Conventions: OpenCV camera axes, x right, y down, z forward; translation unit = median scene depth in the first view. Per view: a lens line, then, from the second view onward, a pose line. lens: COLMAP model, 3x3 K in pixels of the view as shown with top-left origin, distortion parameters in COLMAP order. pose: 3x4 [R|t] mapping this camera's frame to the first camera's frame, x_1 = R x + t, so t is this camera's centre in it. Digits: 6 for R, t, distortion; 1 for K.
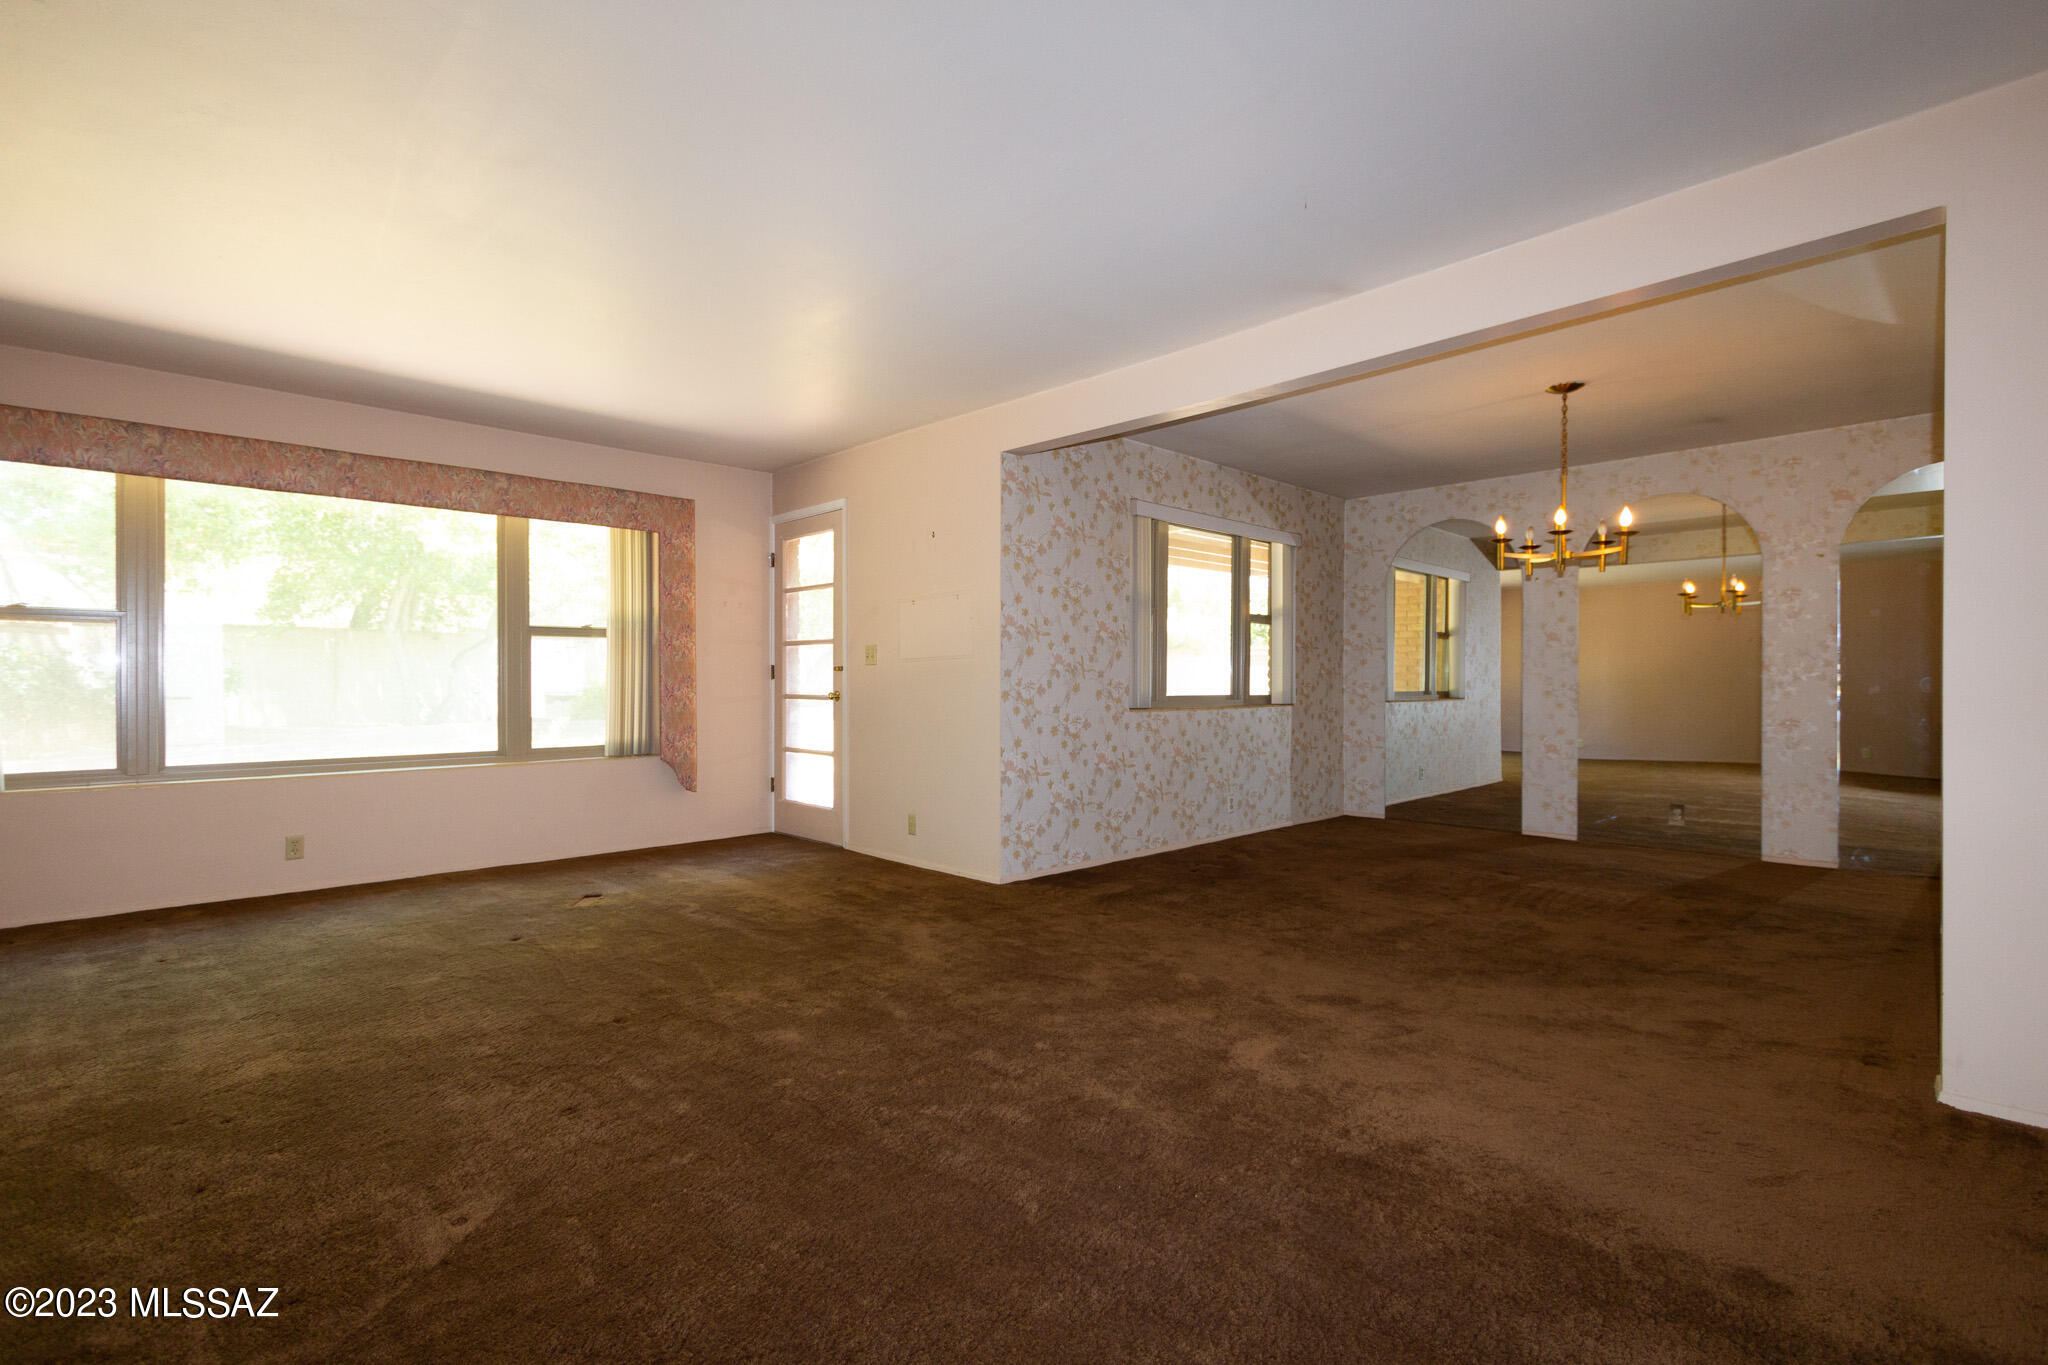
lens RADIAL K [[948.8, 0, 1028.8], [0, 948.8, 680.8], [0, 0, 1]] dist [-0.001025, -0.000474]
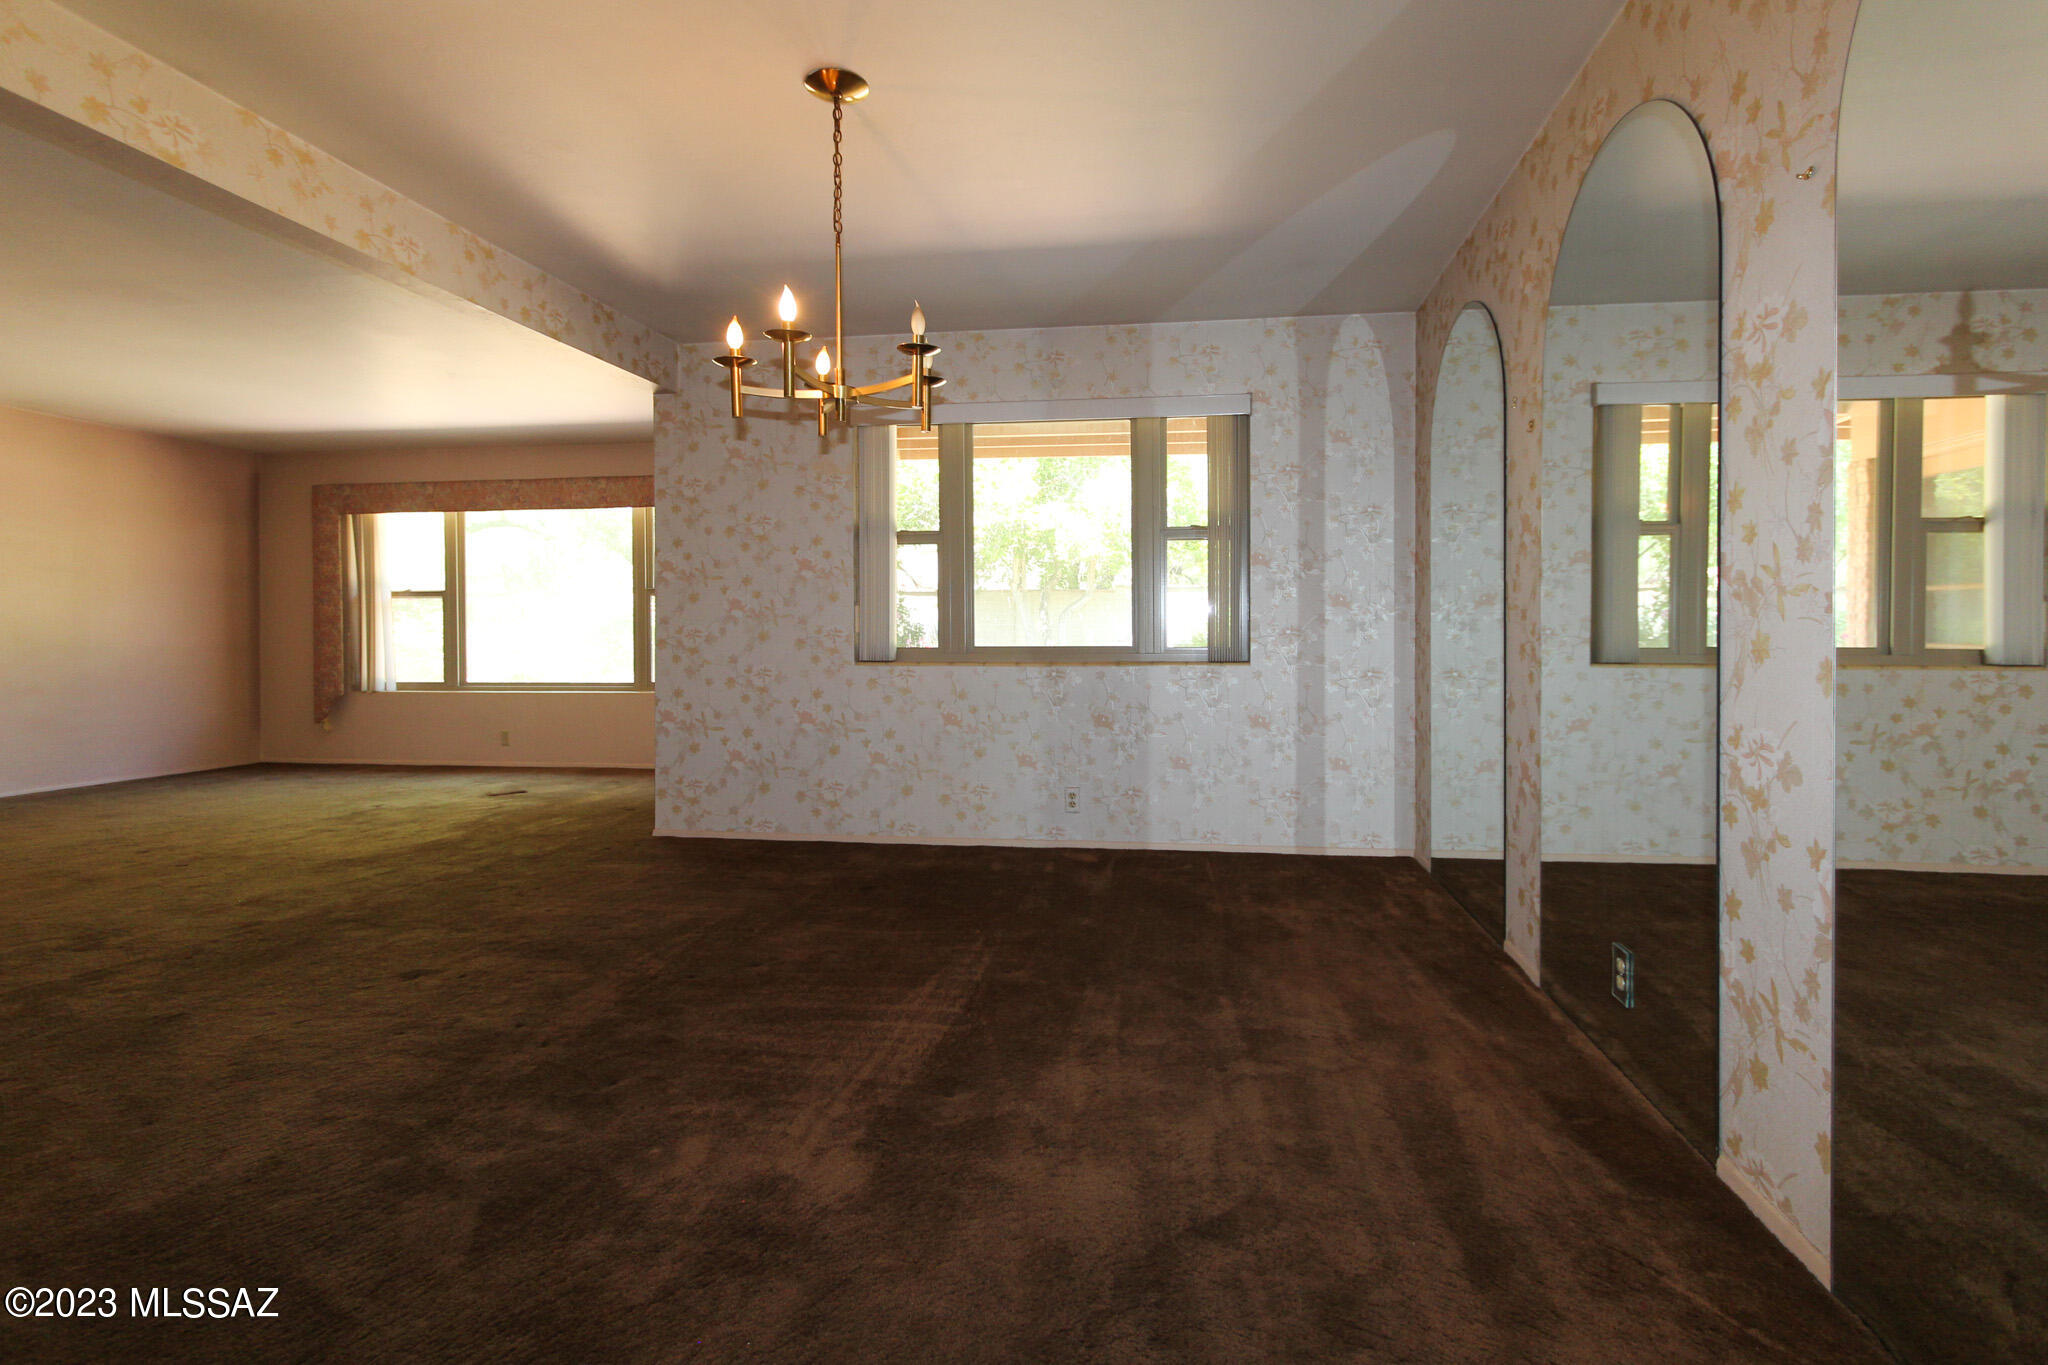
lens RADIAL K [[956.2, 0, 1026.1], [0, 956.2, 630.2], [0, 0, 1]] dist [0.000217, -0.000147]
pose [[0.616313, -0.000412, -0.787501, 0.898699], [0.006318, 0.999970, 0.004421, -0.000464], [0.787476, -0.007700, 0.616297, 0.634061]]
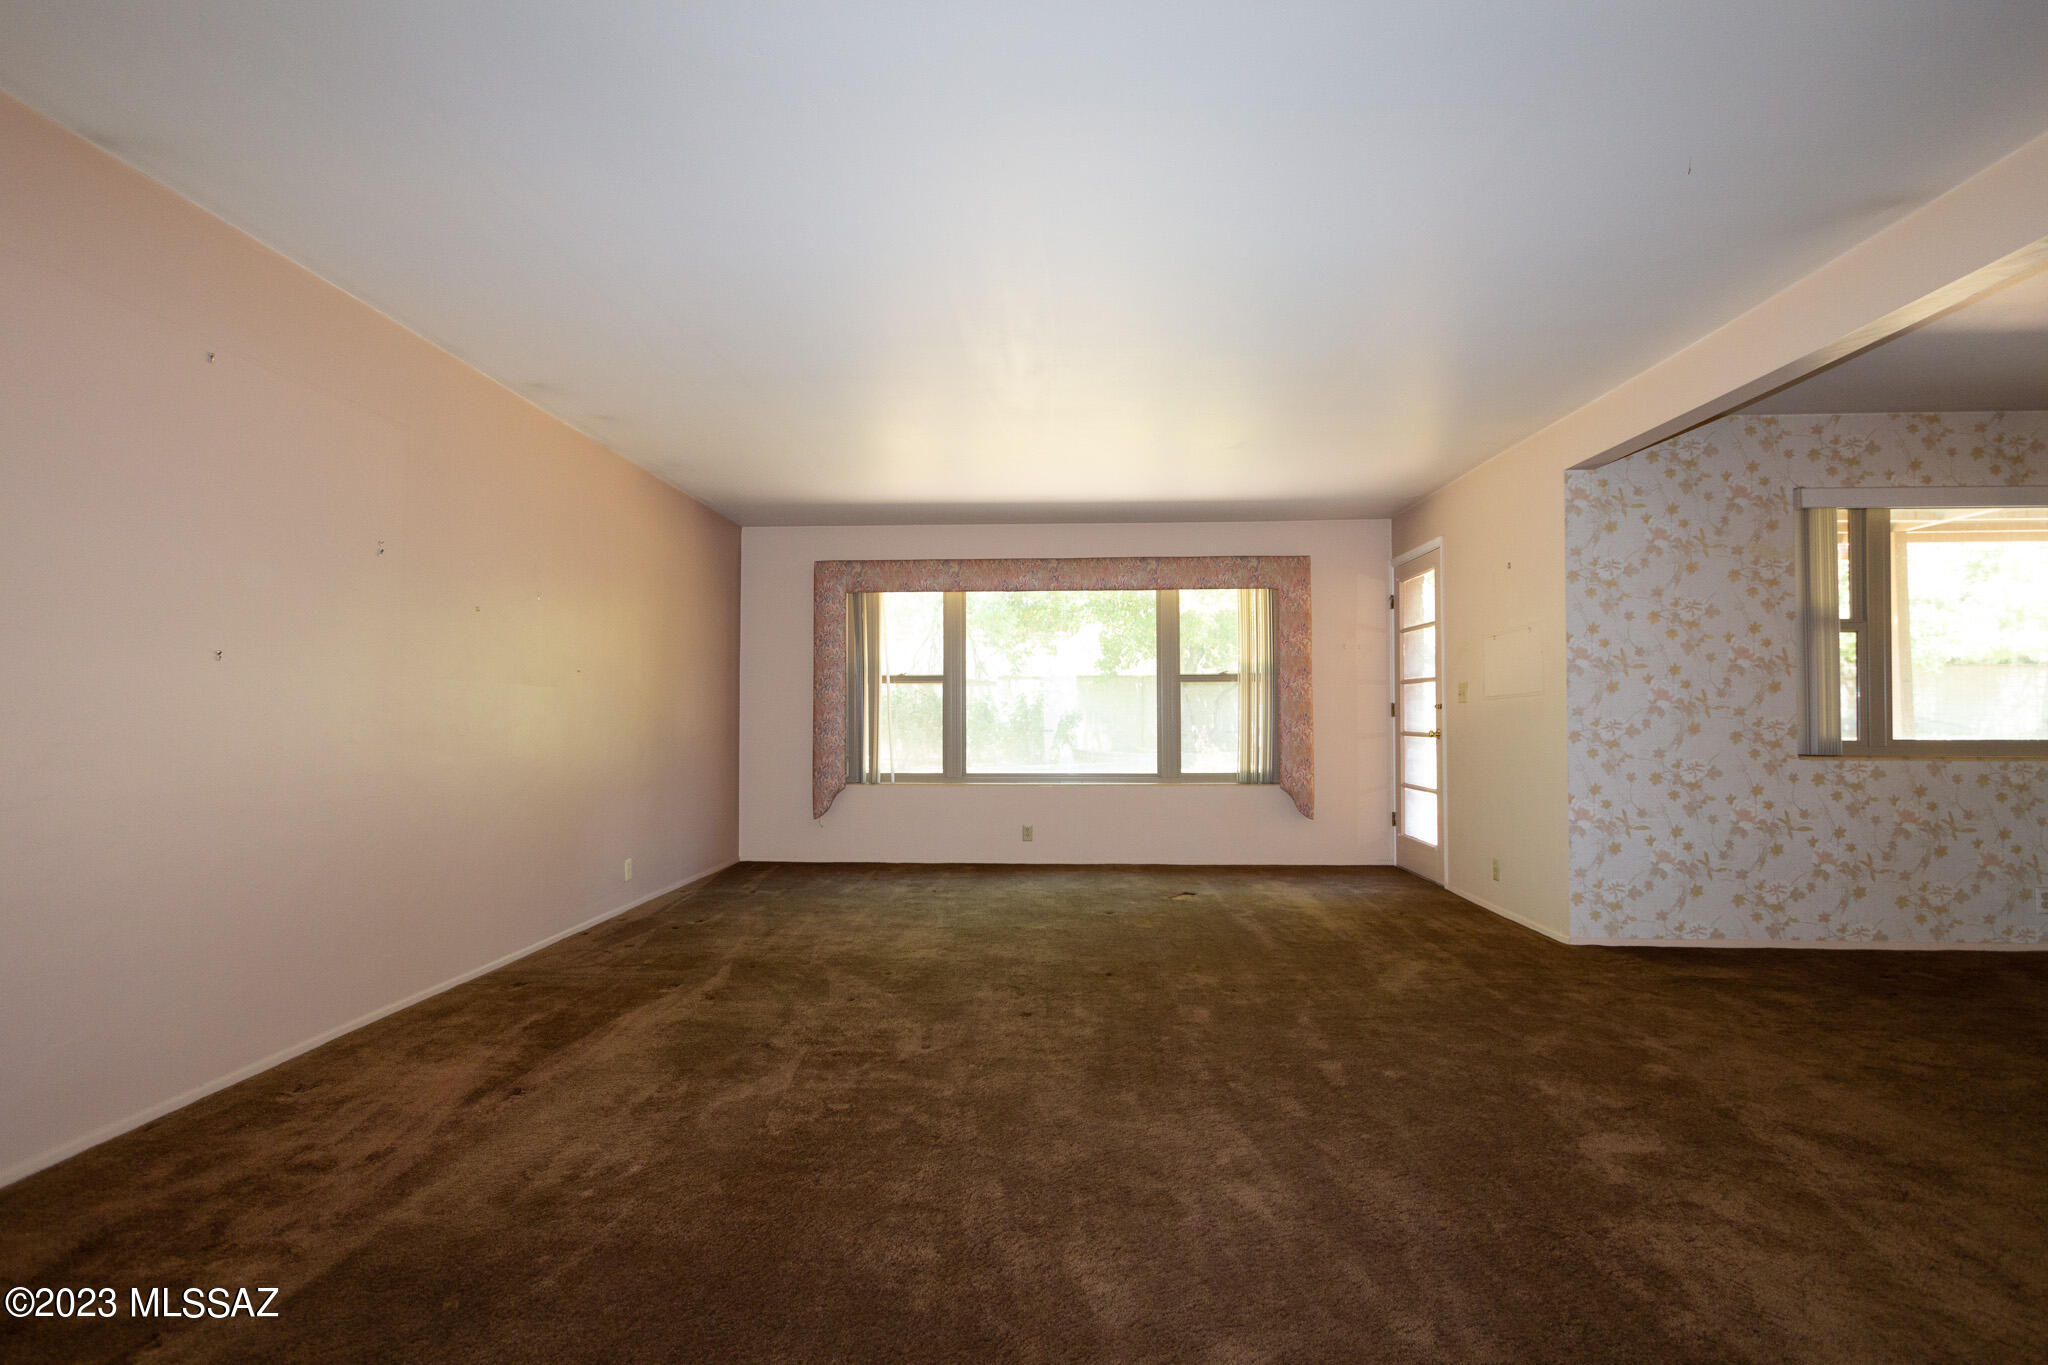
lens RADIAL K [[953.5, 0, 1007.7], [0, 953.5, 687.0], [0, 0, 1]] dist [-0.001733, -0.001193]
pose [[0.672674, -0.022645, -0.739592, 0.261722], [0.001509, 0.999571, -0.029233, -0.005357], [0.739938, 0.018549, 0.672420, -0.012141]]
